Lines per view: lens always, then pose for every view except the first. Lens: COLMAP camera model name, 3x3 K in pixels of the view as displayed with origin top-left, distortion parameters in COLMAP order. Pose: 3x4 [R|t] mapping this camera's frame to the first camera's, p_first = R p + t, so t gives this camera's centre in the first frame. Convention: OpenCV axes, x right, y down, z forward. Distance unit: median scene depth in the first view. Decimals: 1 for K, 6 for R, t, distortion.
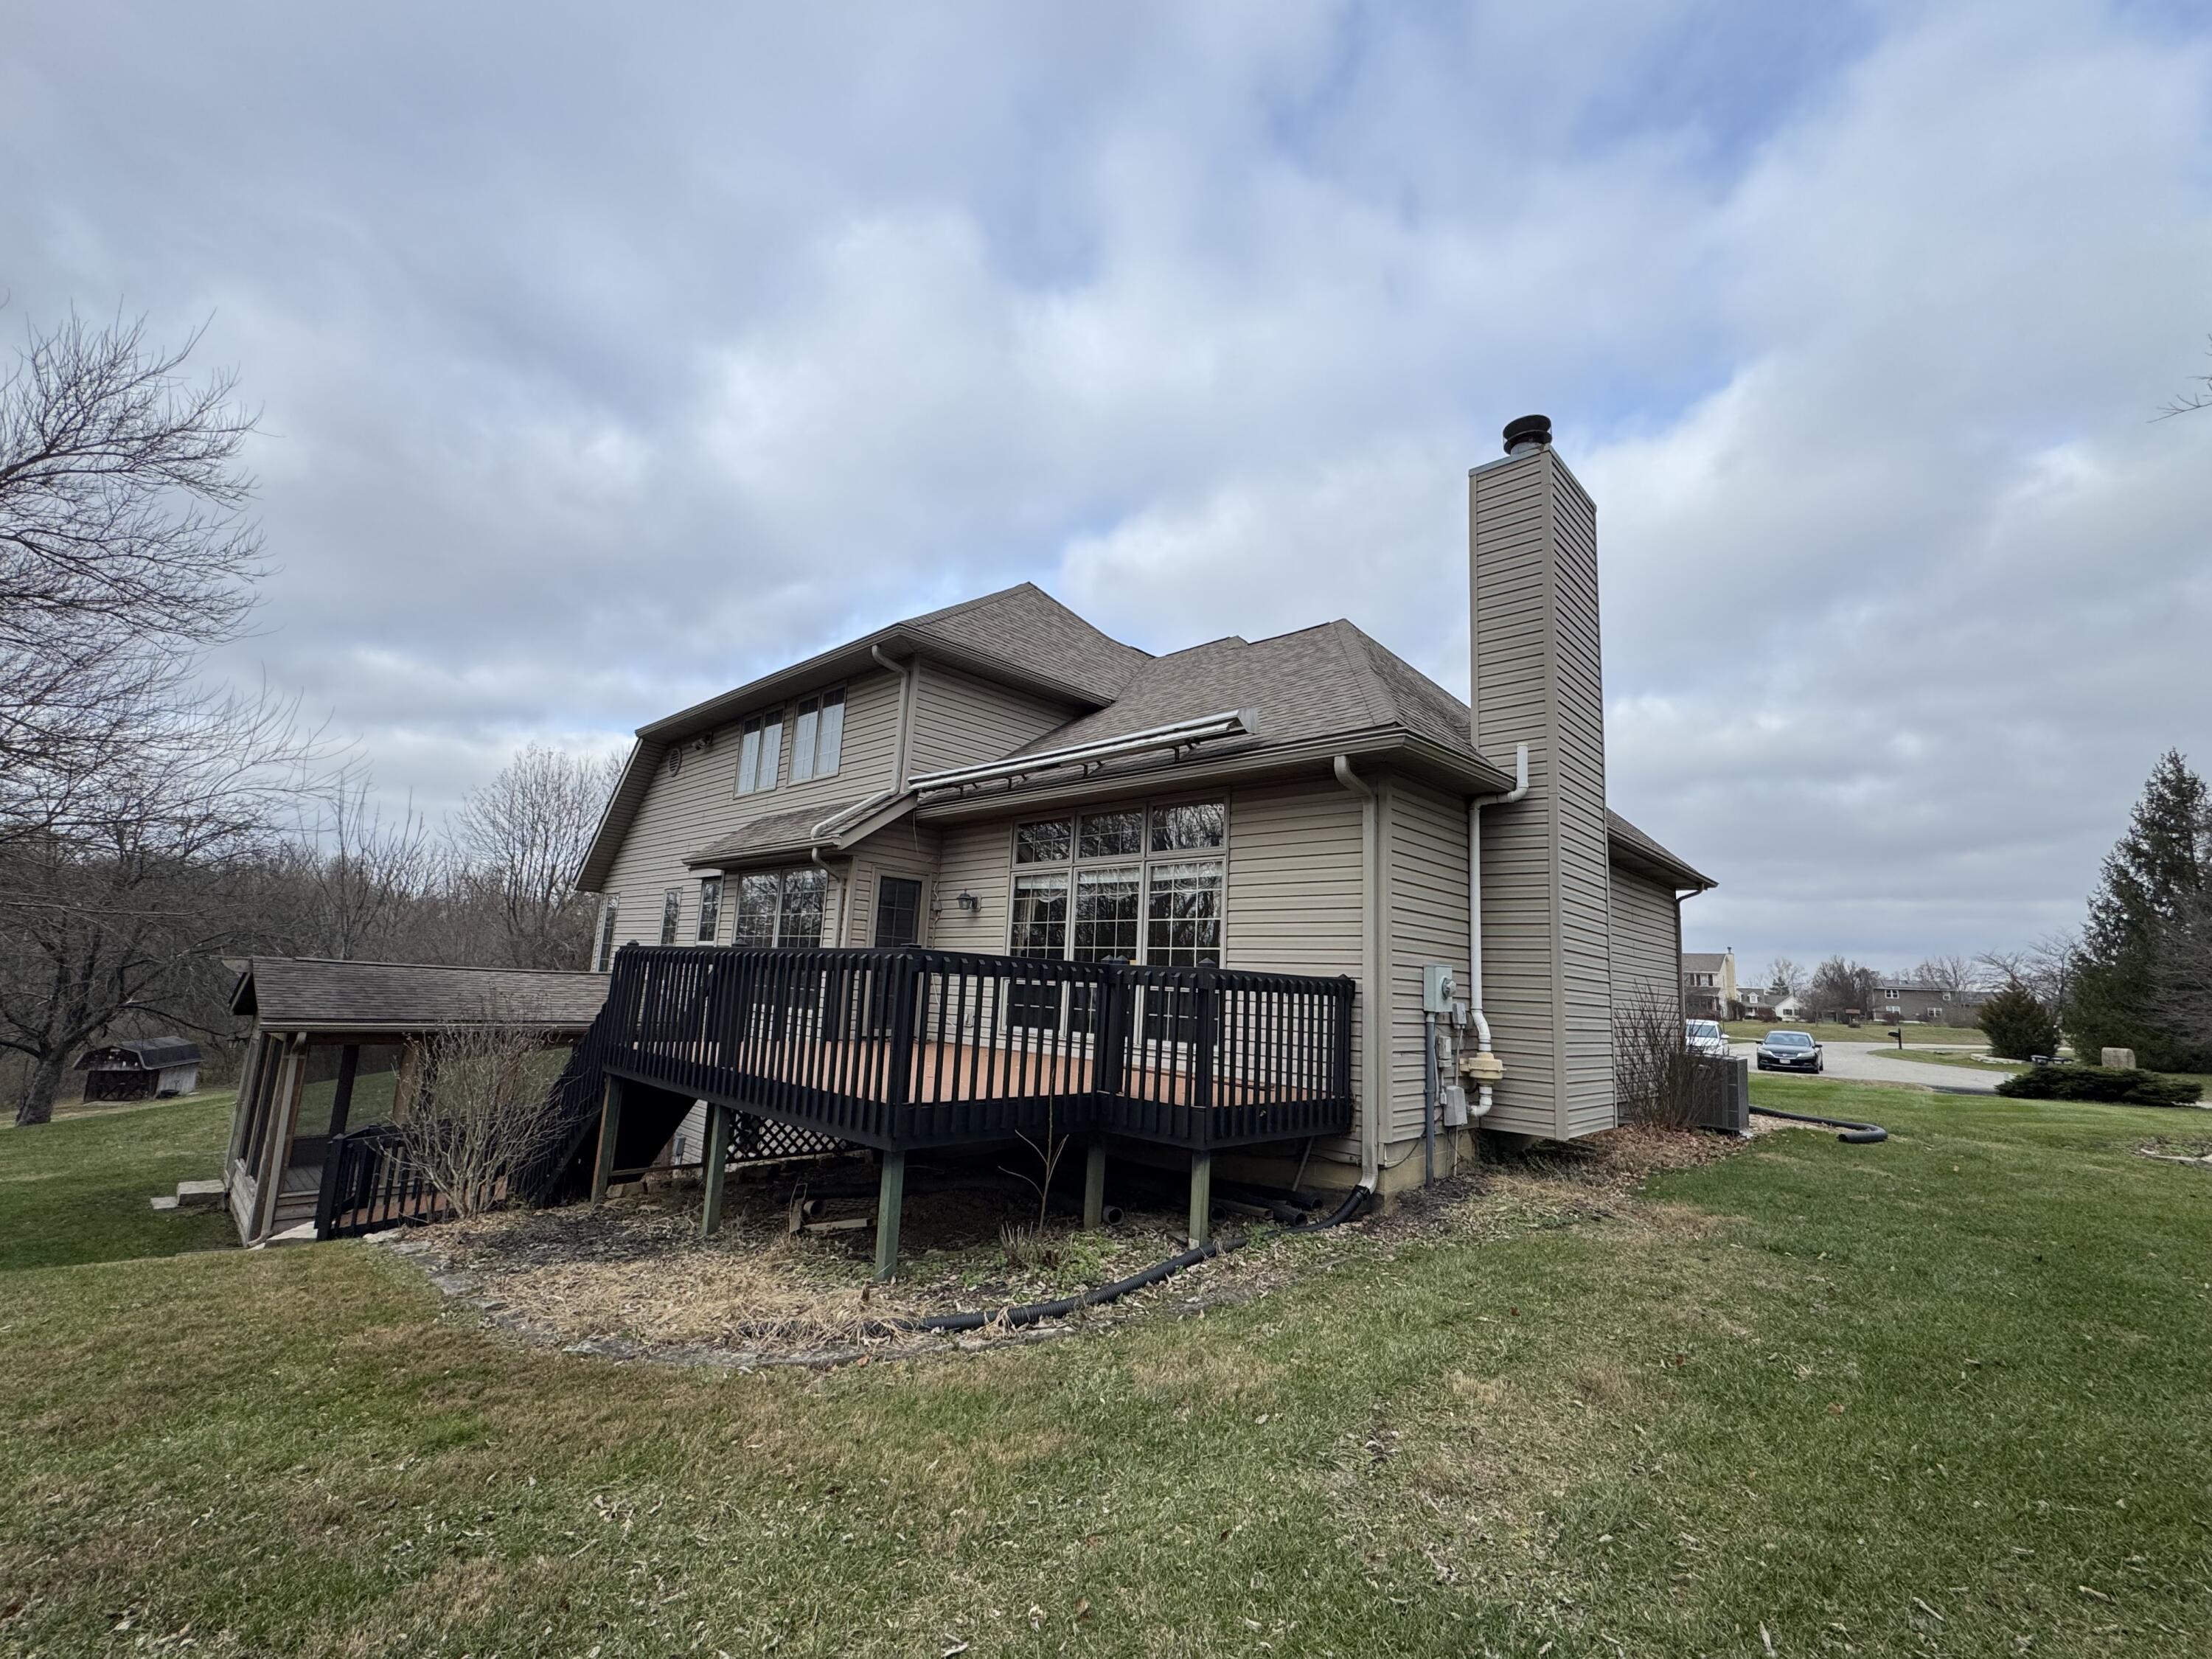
lens RADIAL K [[878.2, 0, 1105.4], [0, 878.2, 833.1], [0, 0, 1]] dist [-0.003226, -0.000058]
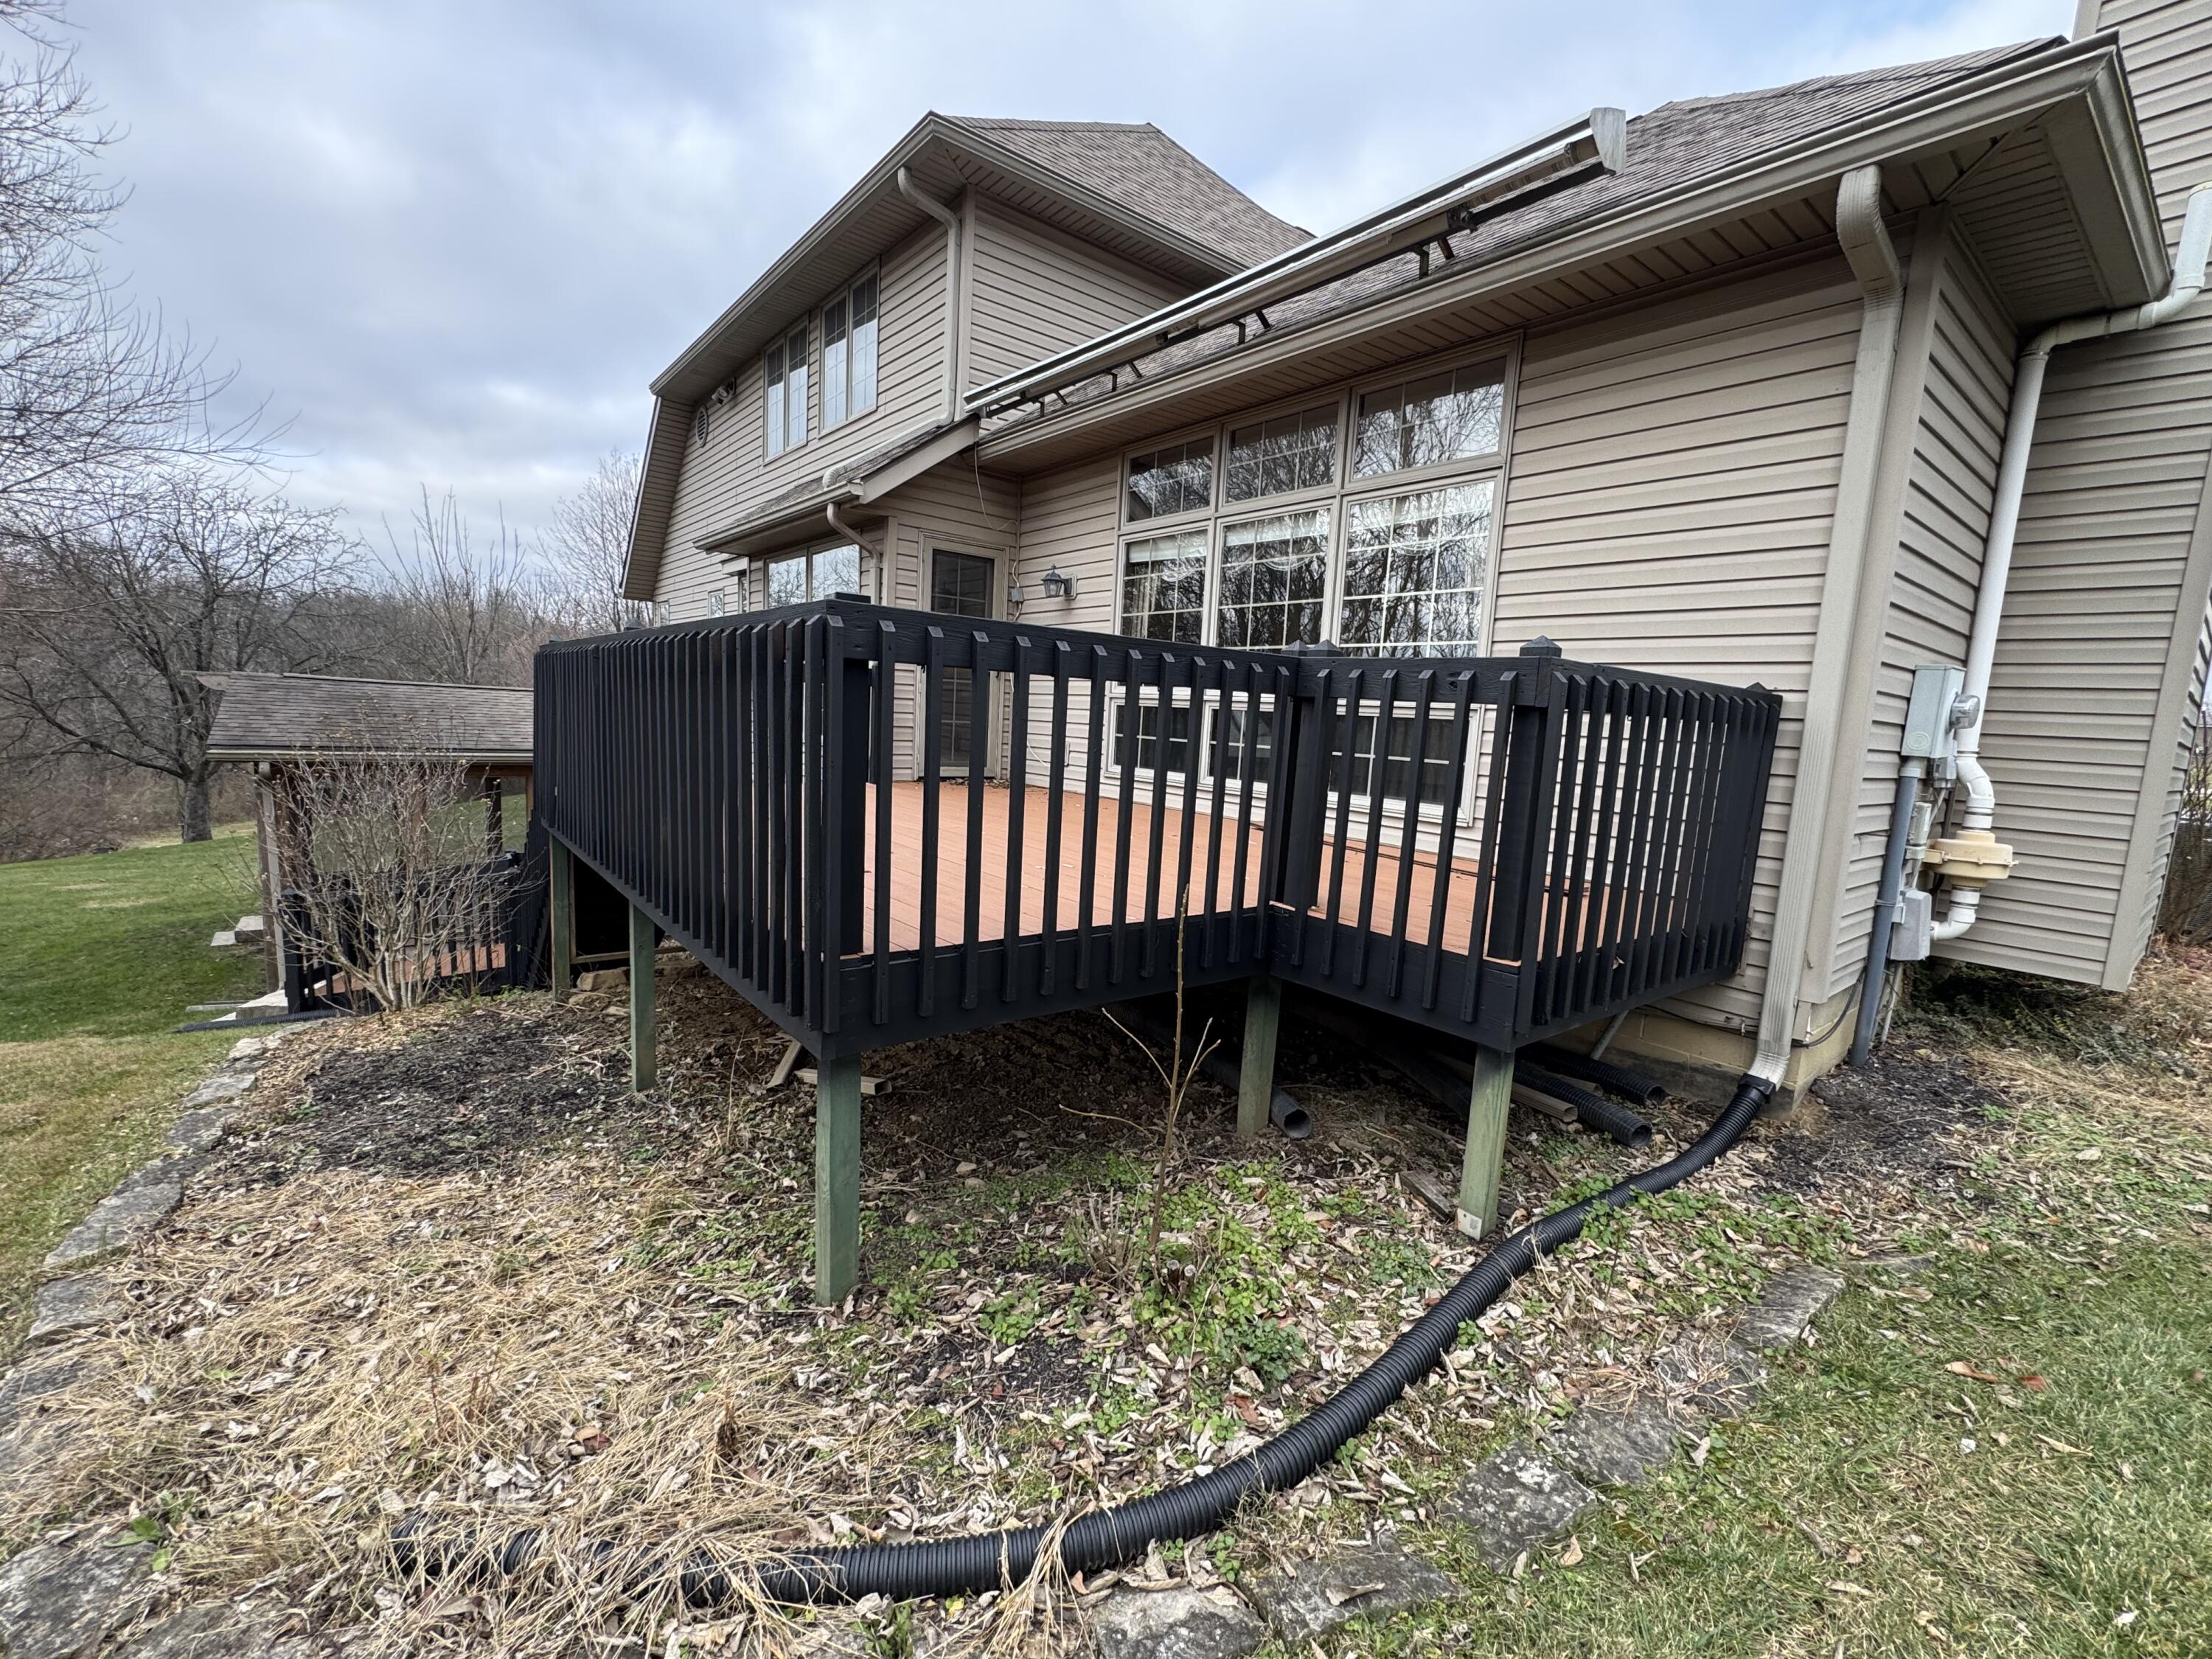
lens RADIAL K [[895.2, 0, 1109.0], [0, 895.2, 832.9], [0, 0, 1]] dist [-0.006532, 0.000268]
pose [[0.990460, 0.023150, -0.135841, -0.024360], [0.018394, 0.954755, 0.296823, 0.072976], [0.136566, -0.296490, 0.945221, 0.381219]]
